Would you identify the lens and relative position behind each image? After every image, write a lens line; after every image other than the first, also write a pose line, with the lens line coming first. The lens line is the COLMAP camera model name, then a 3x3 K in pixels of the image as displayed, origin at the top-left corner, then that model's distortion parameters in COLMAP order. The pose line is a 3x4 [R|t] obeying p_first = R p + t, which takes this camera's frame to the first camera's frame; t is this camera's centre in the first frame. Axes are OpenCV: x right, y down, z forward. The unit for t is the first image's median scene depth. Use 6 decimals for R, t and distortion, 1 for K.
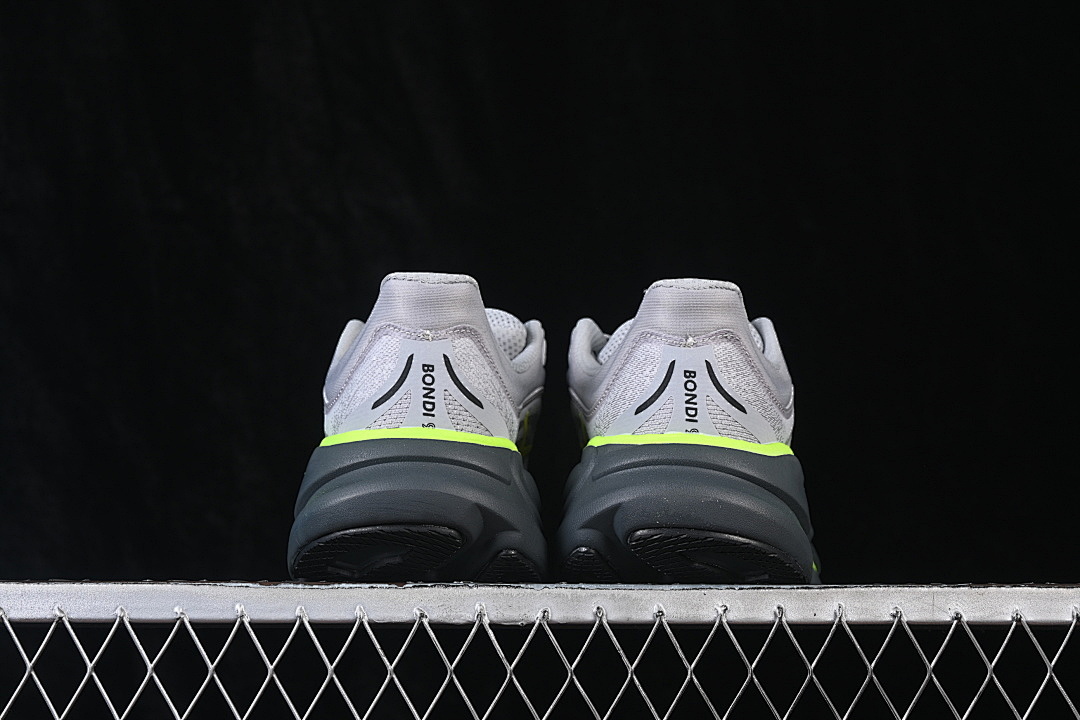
lens RADIAL K [[2405.6, 0, 538.9], [0, 2405.6, 356.6], [0, 0, 1]] dist [0.008556, 0.000000]
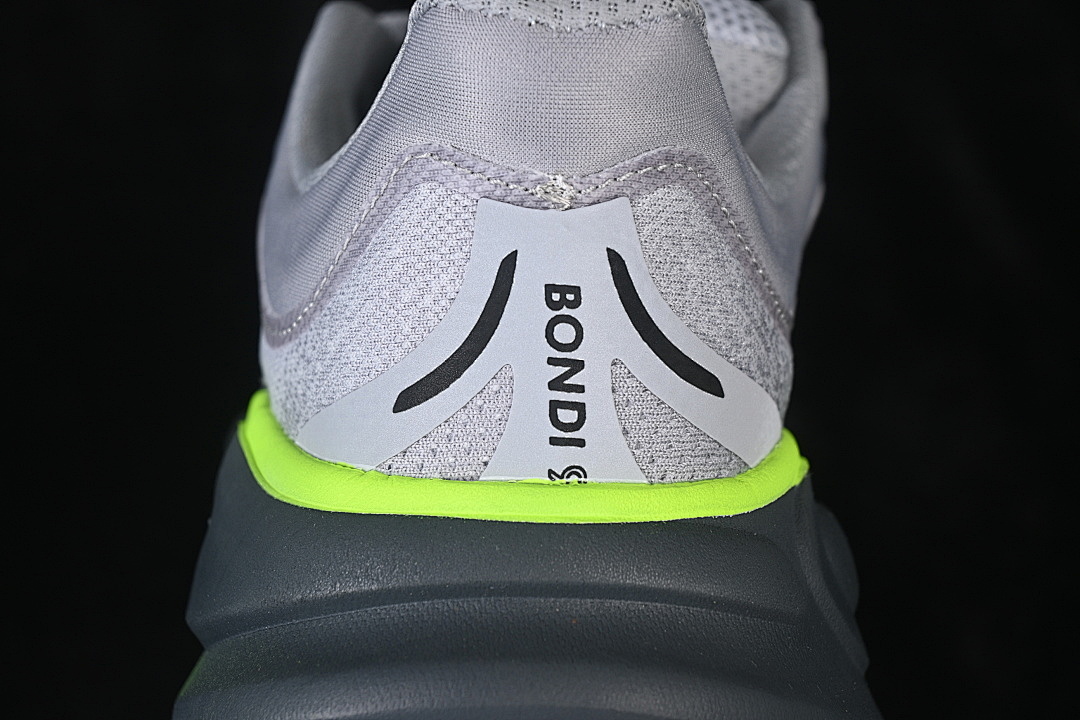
lens RADIAL K [[2405.6, 0, 540.6], [0, 2405.6, 360.7], [0, 0, 1]] dist [0.008556, 0.000000]
pose [[0.999946, -0.009519, -0.004085, -0.047788], [0.010298, 0.956200, 0.292534, -0.082808], [0.001122, -0.292560, 0.956246, 0.683812]]
